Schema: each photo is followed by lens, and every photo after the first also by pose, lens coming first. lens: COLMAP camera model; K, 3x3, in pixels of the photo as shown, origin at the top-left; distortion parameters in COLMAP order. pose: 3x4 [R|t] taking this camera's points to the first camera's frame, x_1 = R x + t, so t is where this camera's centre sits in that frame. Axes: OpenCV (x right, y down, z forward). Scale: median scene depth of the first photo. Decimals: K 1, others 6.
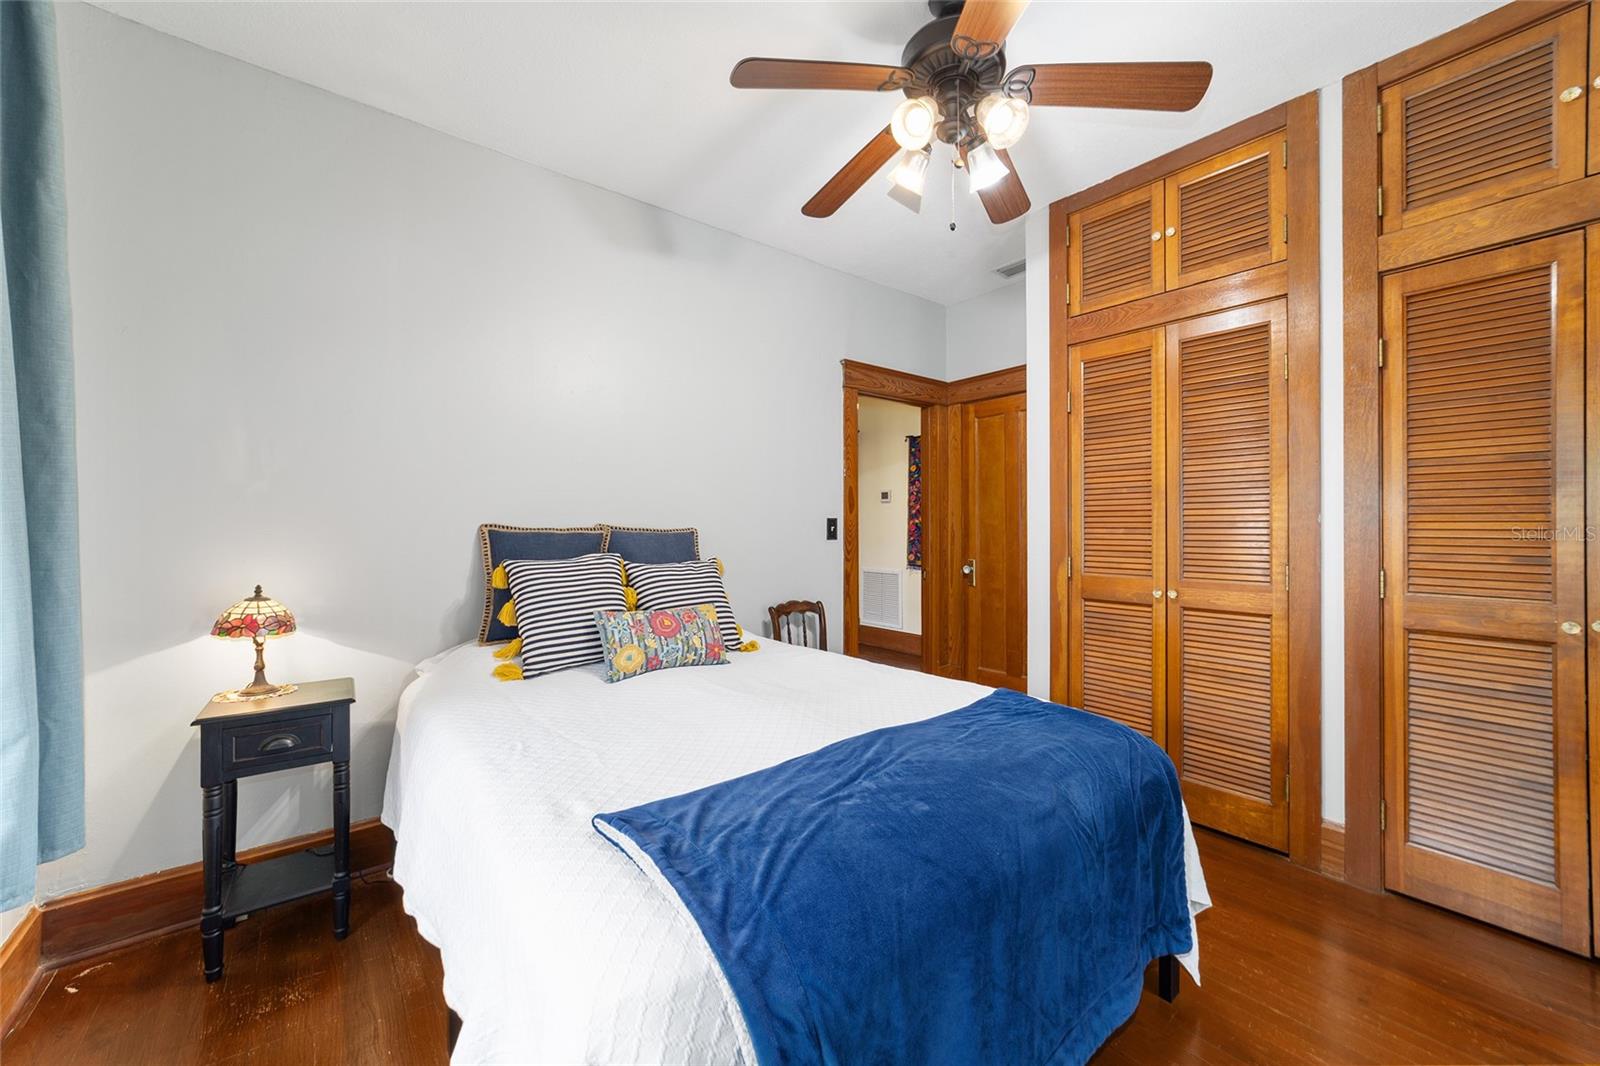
lens RADIAL K [[614.4, 0, 797.4], [0, 614.4, 523.6], [0, 0, 1]] dist [-0.014225, 0.006025]
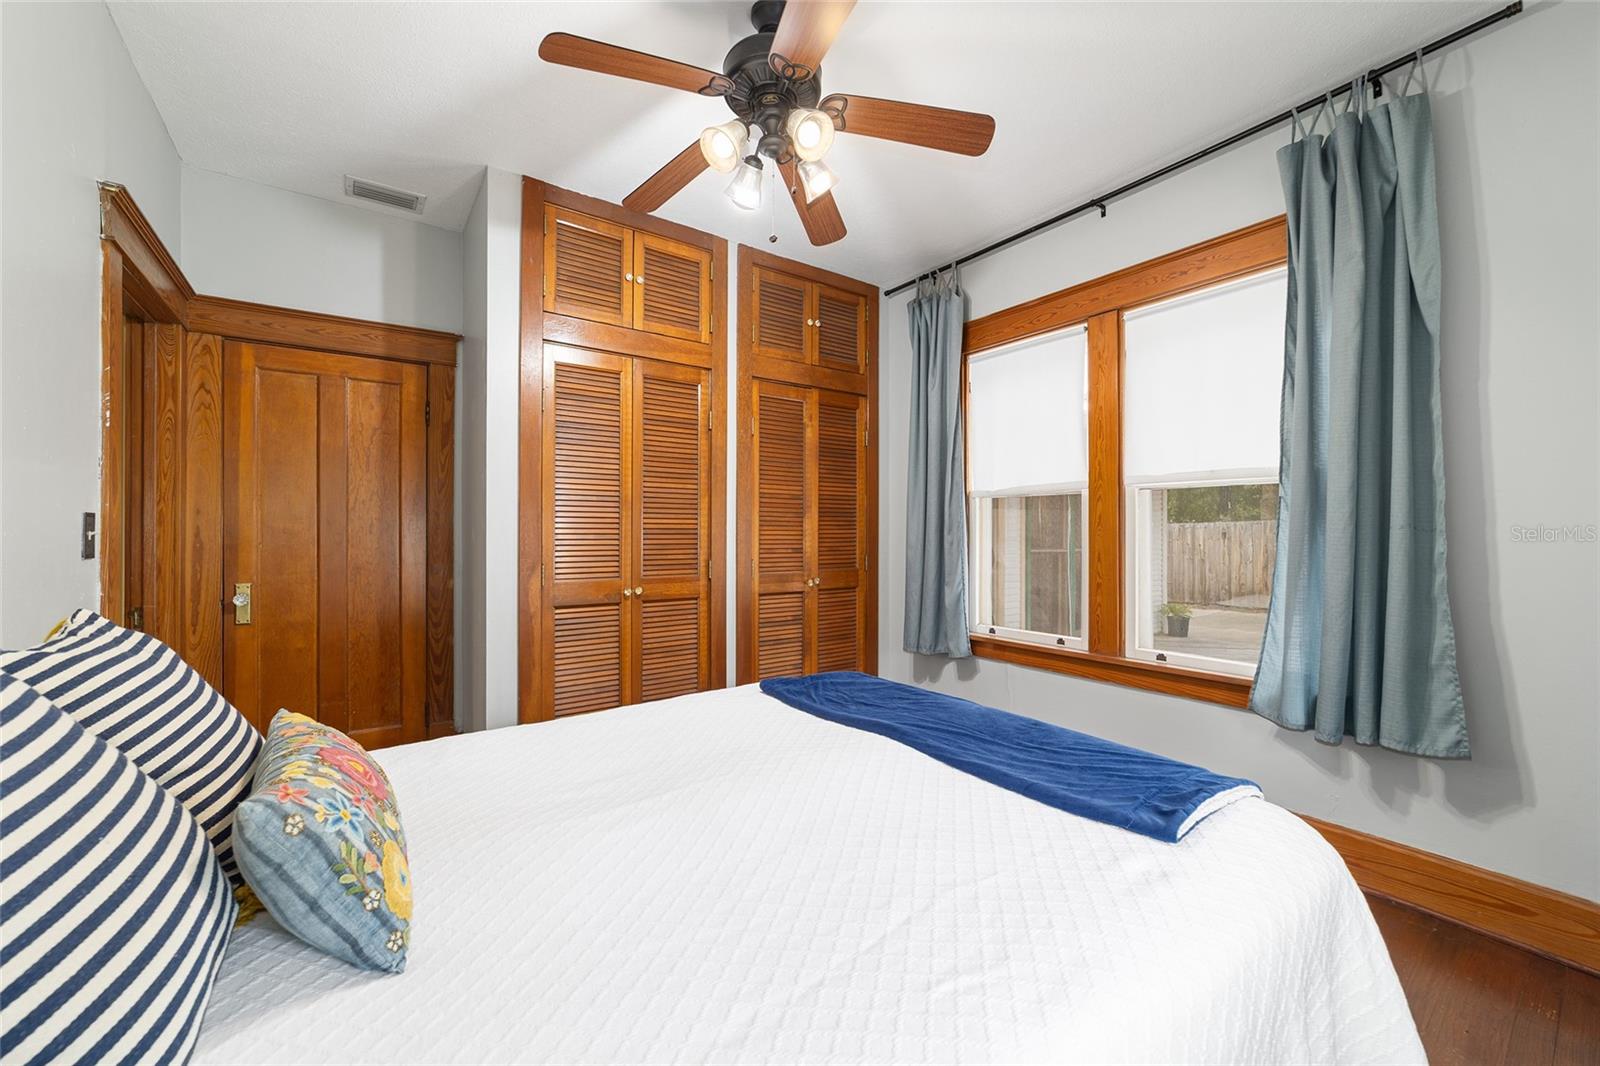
lens RADIAL K [[614.4, 0, 803.3], [0, 614.4, 532.0], [0, 0, 1]] dist [-0.014225, 0.006025]
pose [[0.047689, 0.007306, 0.998836, -0.600919], [-0.002276, 0.999971, -0.007205, 0.012354], [-0.998860, -0.001929, 0.047704, 0.706066]]
